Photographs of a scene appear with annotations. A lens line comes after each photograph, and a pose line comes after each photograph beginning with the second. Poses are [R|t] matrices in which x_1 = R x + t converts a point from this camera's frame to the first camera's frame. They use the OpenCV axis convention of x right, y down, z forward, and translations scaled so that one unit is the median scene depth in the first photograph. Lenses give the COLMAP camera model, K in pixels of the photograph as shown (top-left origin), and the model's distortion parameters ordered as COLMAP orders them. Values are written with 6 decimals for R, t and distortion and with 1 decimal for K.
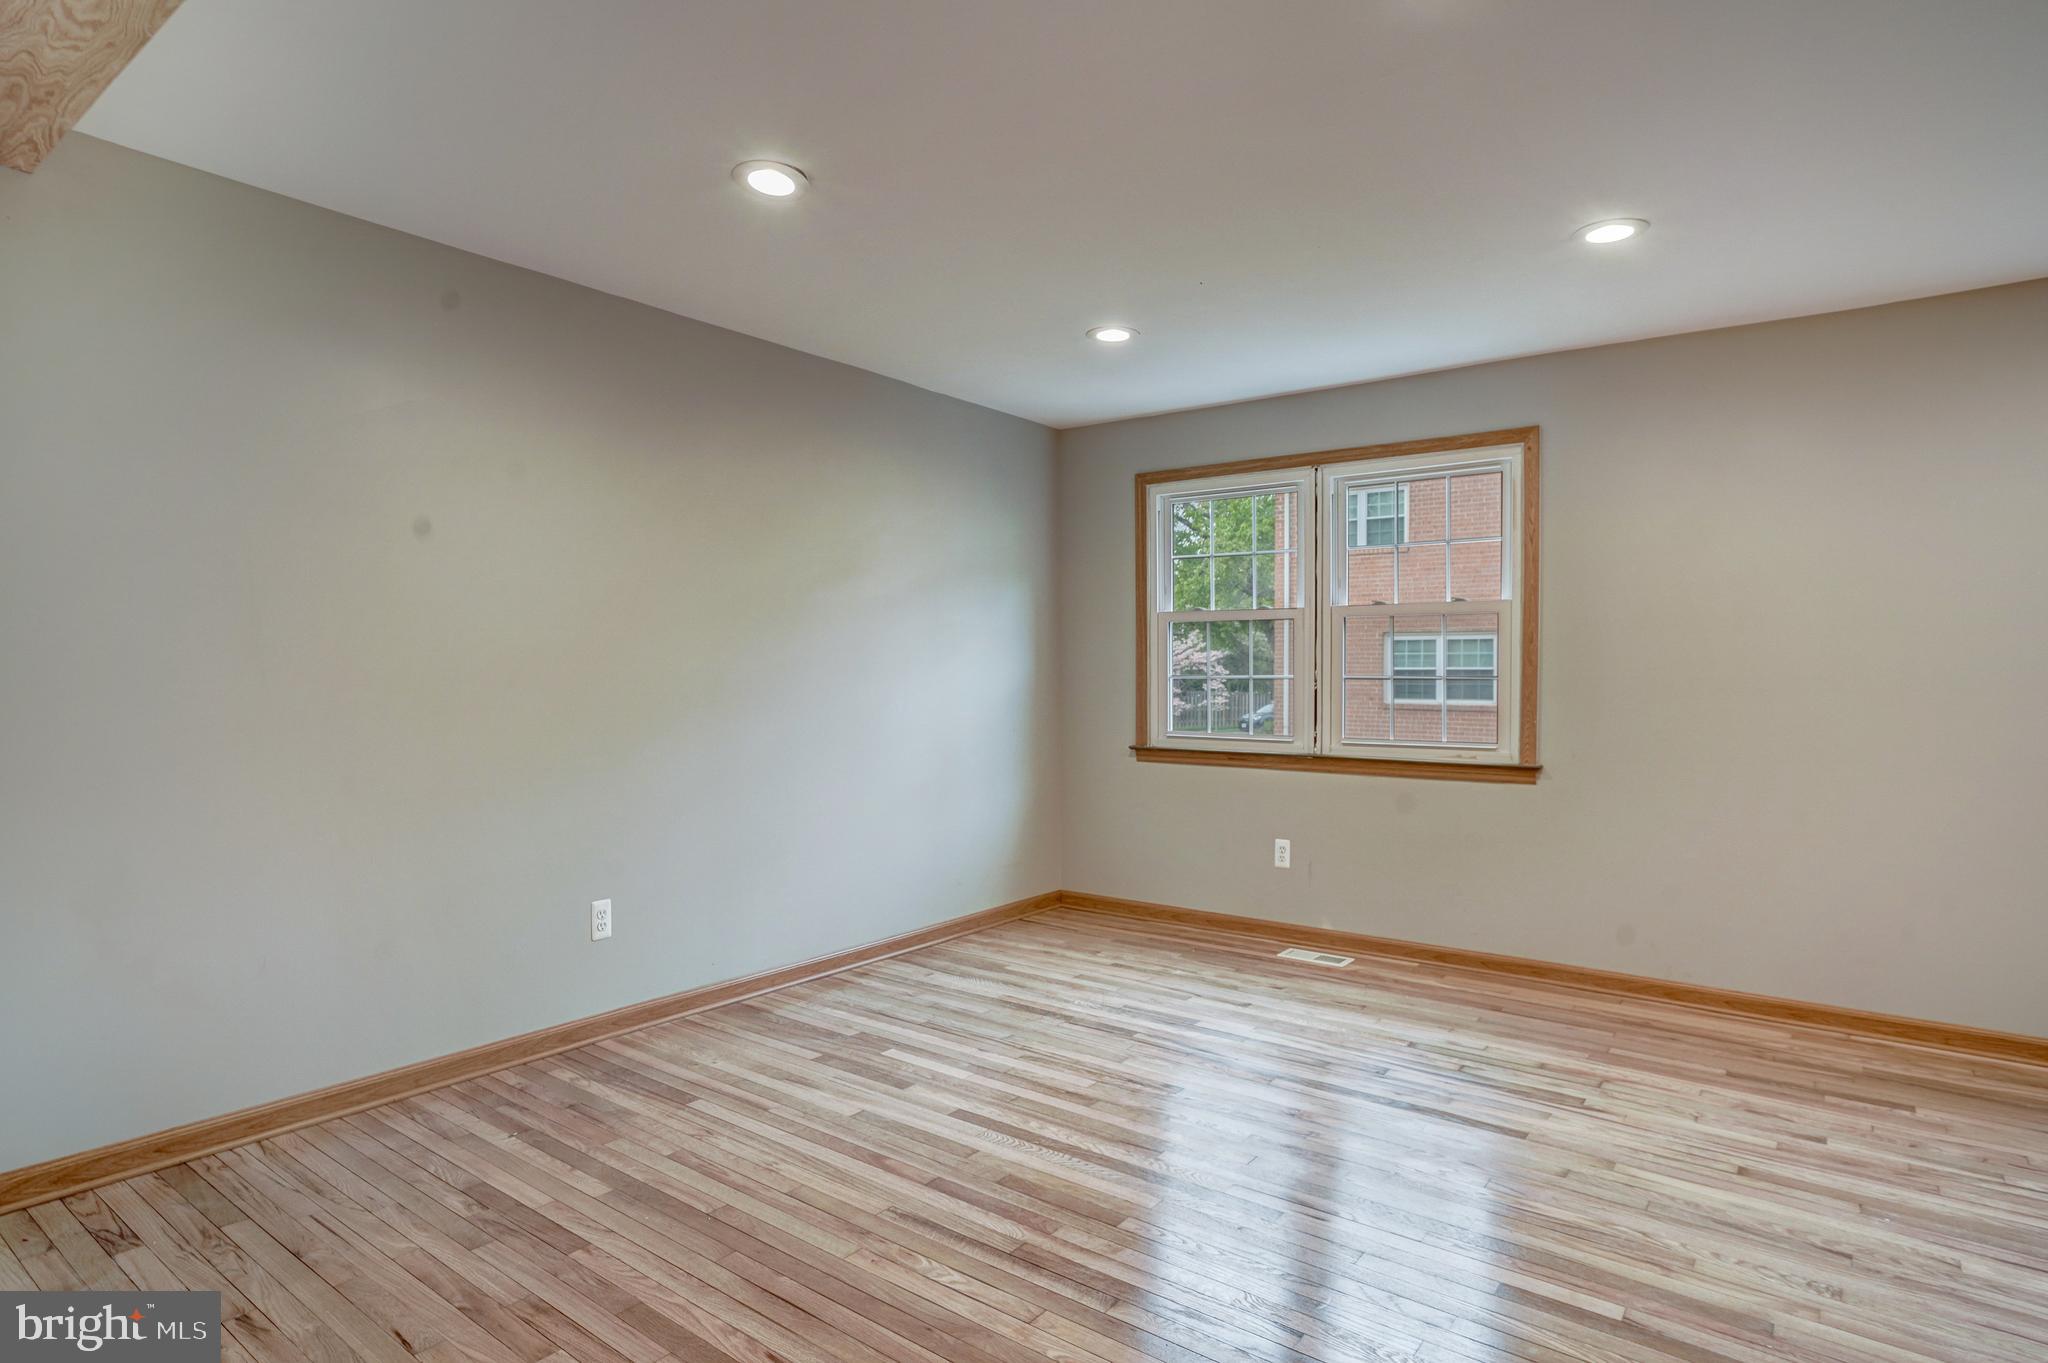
lens RADIAL K [[1104.7, 0, 1016.1], [0, 1104.7, 680.6], [0, 0, 1]] dist [-0.004419, 0.002889]
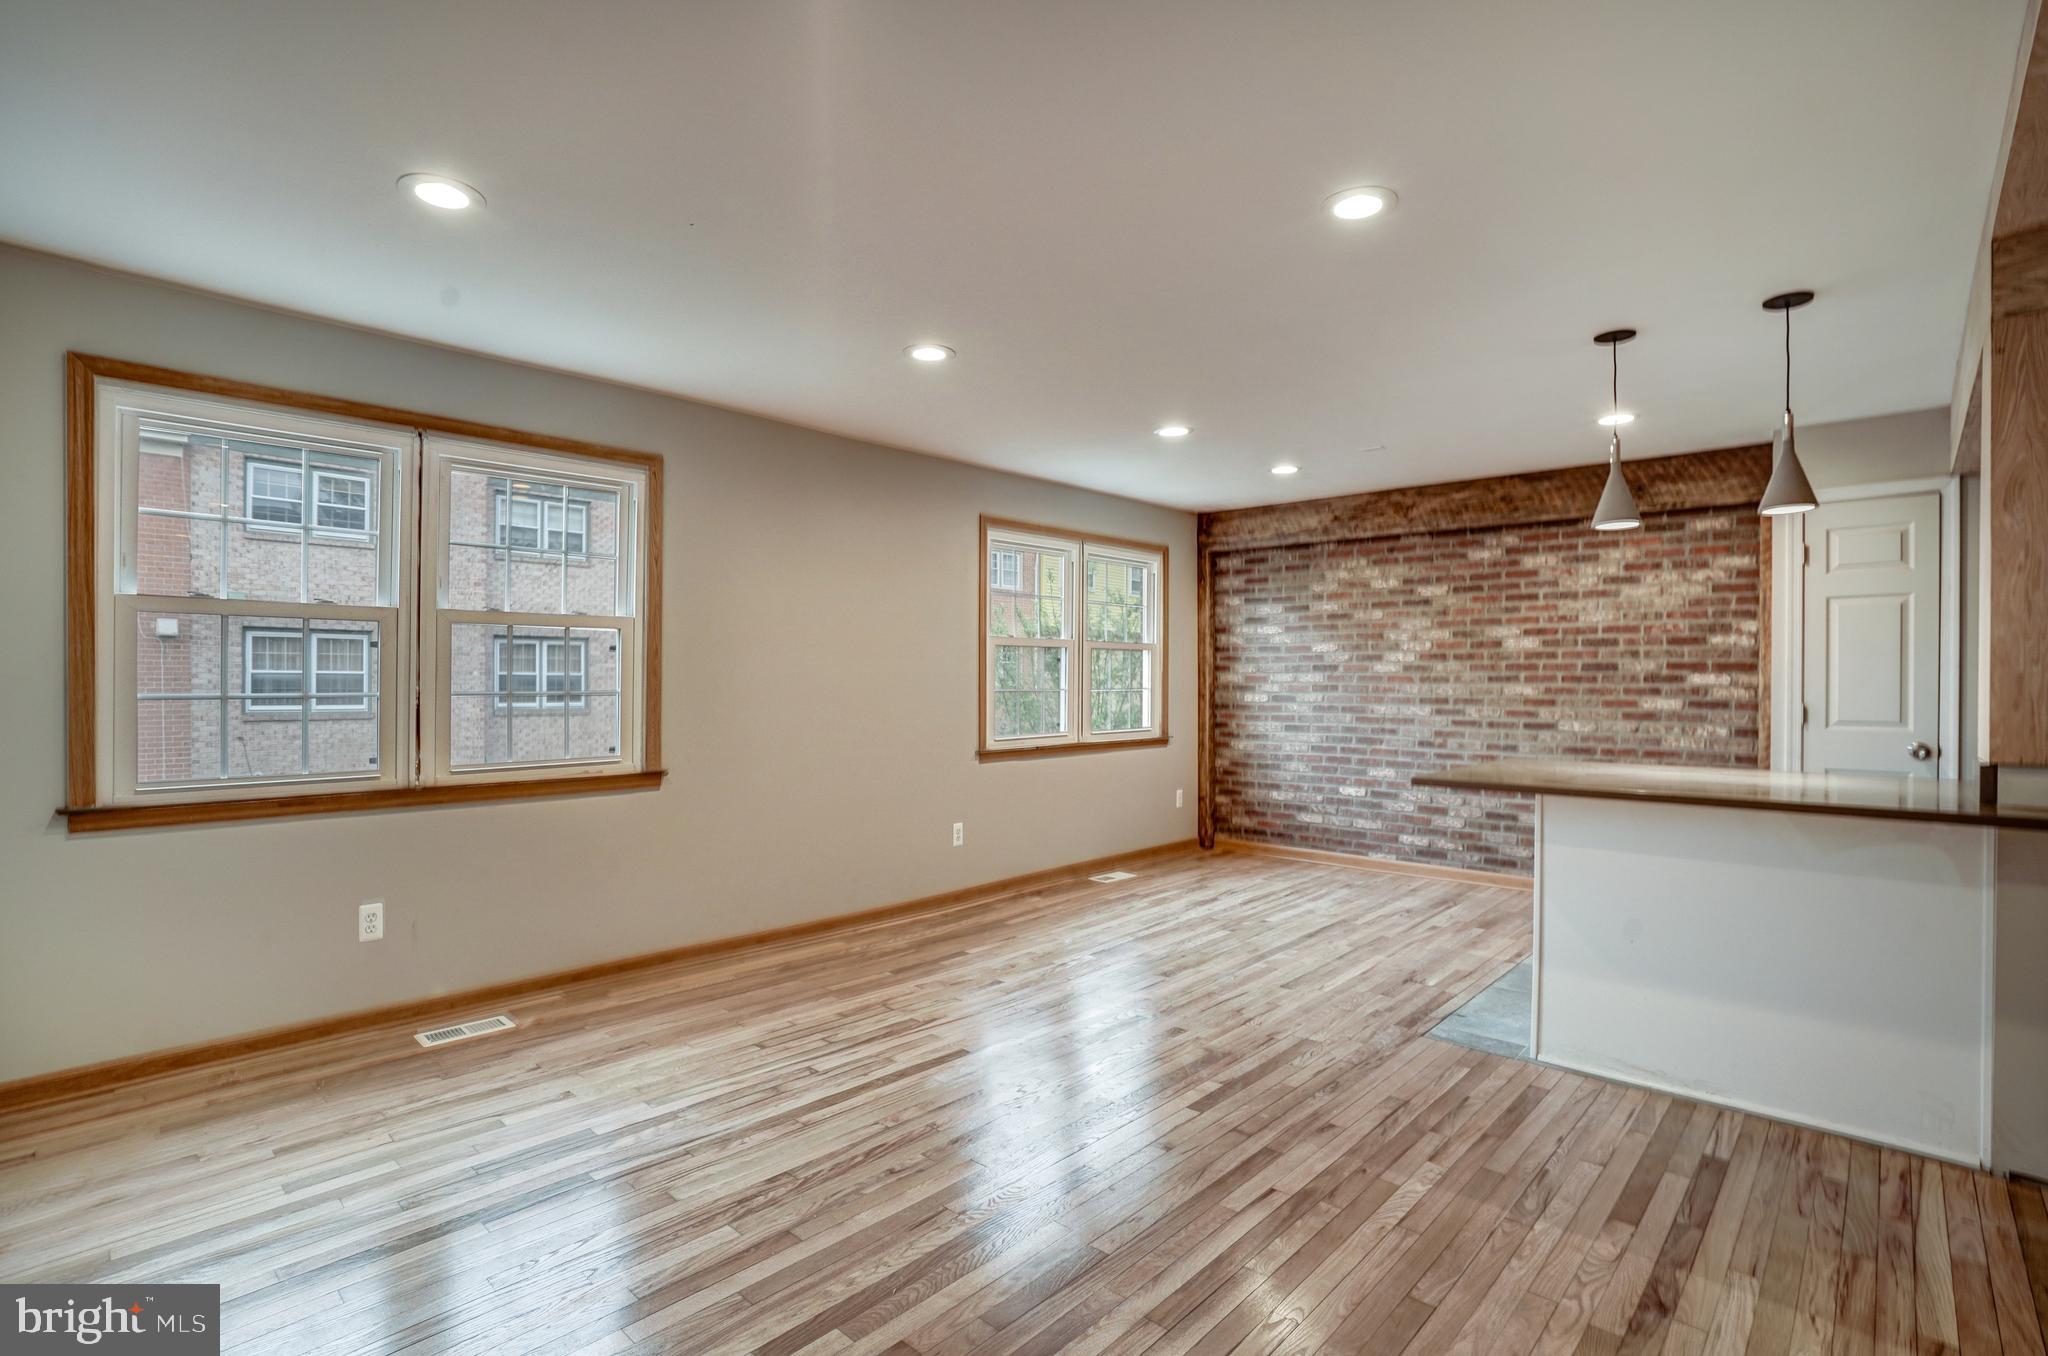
lens RADIAL K [[961.4, 0, 1016.6], [0, 961.4, 692.2], [0, 0, 1]] dist [-0.061208, 0.023704]
pose [[0.103165, -0.013545, 0.994572, -0.459216], [0.006747, 0.999894, 0.012918, -0.011371], [-0.994641, 0.005378, 0.103246, 0.612052]]
